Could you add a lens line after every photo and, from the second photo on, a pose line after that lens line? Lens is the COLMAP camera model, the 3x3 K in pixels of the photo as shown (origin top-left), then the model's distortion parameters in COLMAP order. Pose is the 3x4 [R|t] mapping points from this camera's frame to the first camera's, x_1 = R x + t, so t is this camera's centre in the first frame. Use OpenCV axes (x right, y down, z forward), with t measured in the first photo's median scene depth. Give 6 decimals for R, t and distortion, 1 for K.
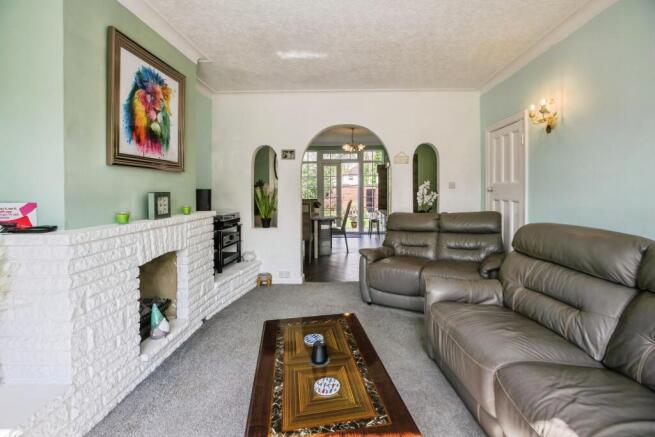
lens RADIAL K [[303.7, 0, 330.6], [0, 303.7, 192.0], [0, 0, 1]] dist [-0.062280, 0.027510]
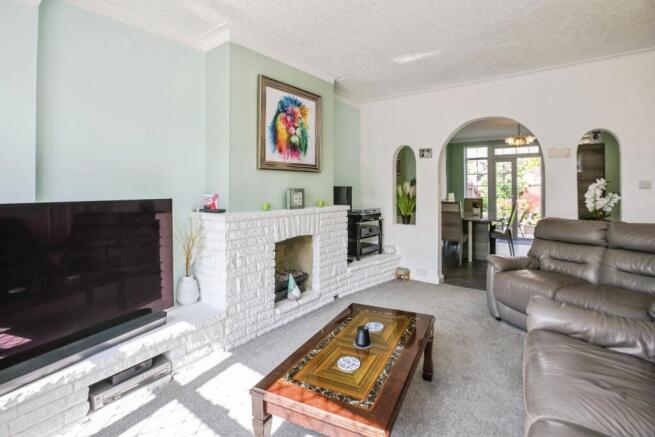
lens RADIAL K [[296.6, 0, 329.0], [0, 296.6, 184.2], [0, 0, 1]] dist [-0.028439, 0.000909]
pose [[0.815713, 0.005237, -0.578433, 0.275509], [-0.015551, 0.999796, -0.012877, -0.004560], [0.578247, 0.019499, 0.815629, 0.018022]]
